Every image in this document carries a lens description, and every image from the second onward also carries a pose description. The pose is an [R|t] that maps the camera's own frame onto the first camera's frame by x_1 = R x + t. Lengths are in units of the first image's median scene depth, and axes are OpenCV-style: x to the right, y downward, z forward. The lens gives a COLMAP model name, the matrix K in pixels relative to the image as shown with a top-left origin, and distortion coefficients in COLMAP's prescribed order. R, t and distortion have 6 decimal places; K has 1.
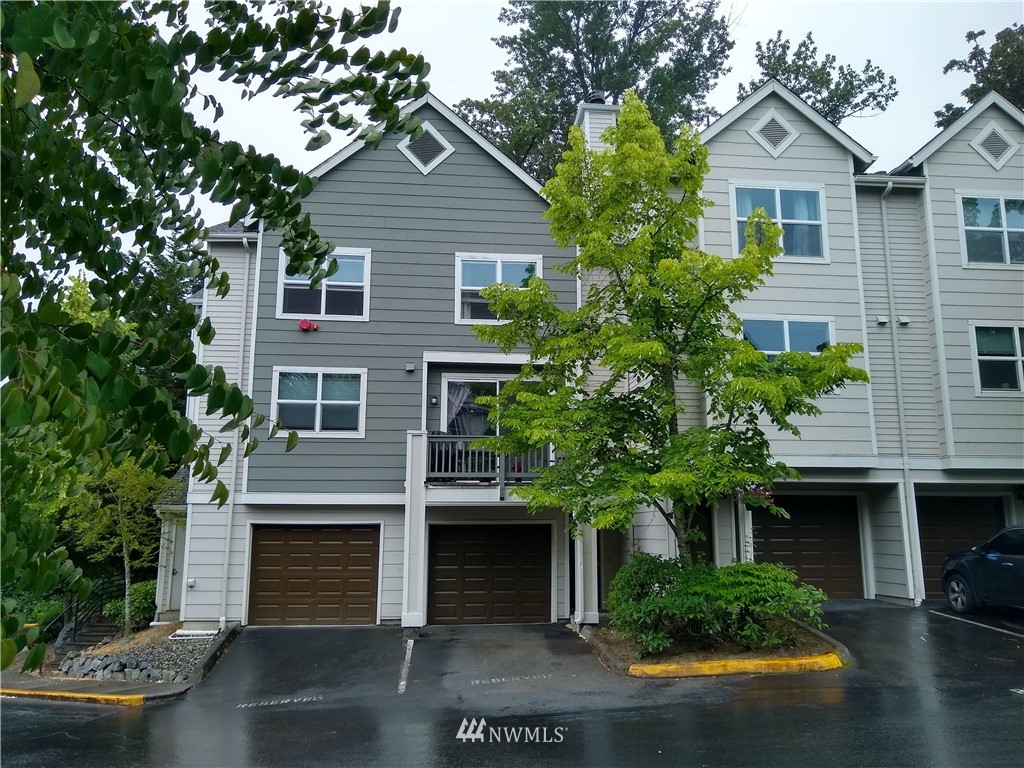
lens RADIAL K [[801.0, 0, 512.4], [0, 801.0, 389.4], [0, 0, 1]] dist [0.020448, -0.008941]
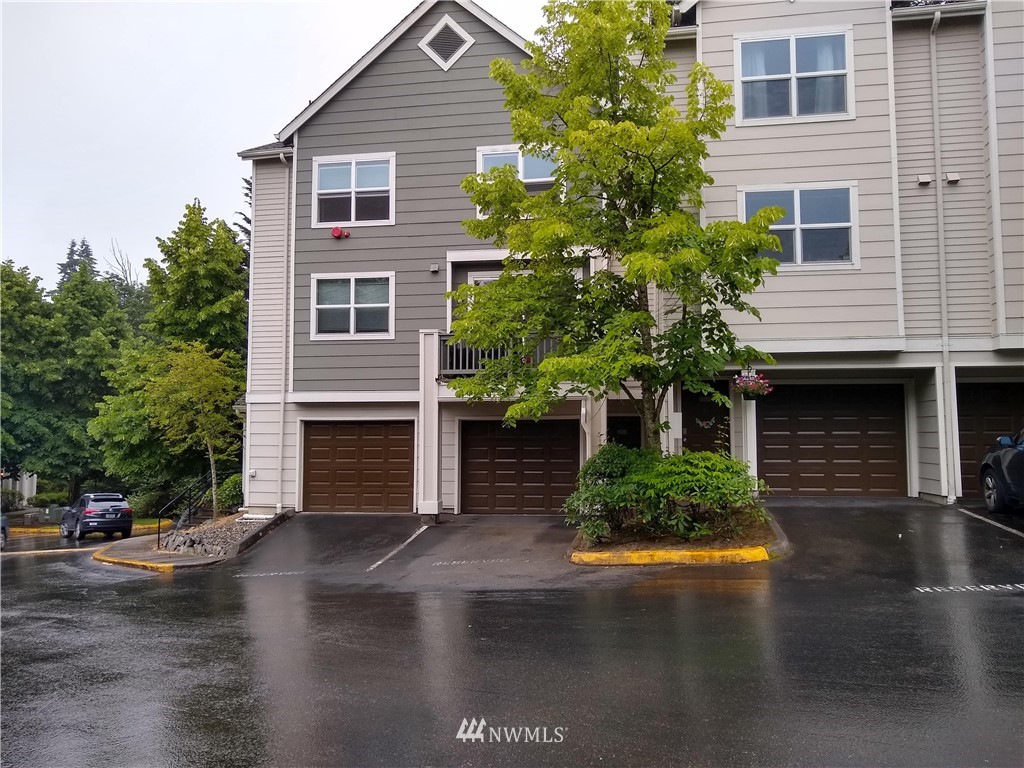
lens RADIAL K [[801.0, 0, 508.8], [0, 801.0, 380.4], [0, 0, 1]] dist [0.020448, -0.008941]
pose [[0.965419, -0.020836, -0.259869, 0.247865], [0.047581, 0.994141, 0.097057, 0.022137], [0.256324, -0.106066, 0.960754, 0.033724]]
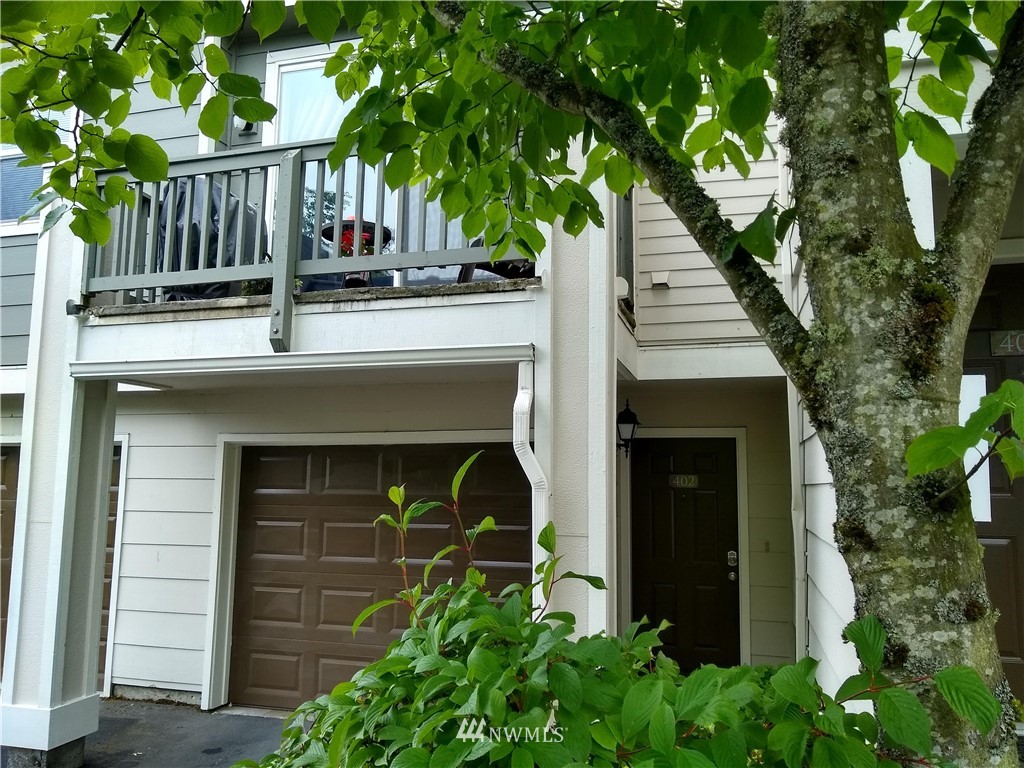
lens RADIAL K [[801.0, 0, 511.9], [0, 801.0, 388.8], [0, 0, 1]] dist [0.020448, -0.008941]
pose [[0.933254, -0.035499, -0.357459, 0.172288], [0.053785, 0.997696, 0.041341, 0.145348], [0.355168, -0.057808, 0.933013, 0.755999]]
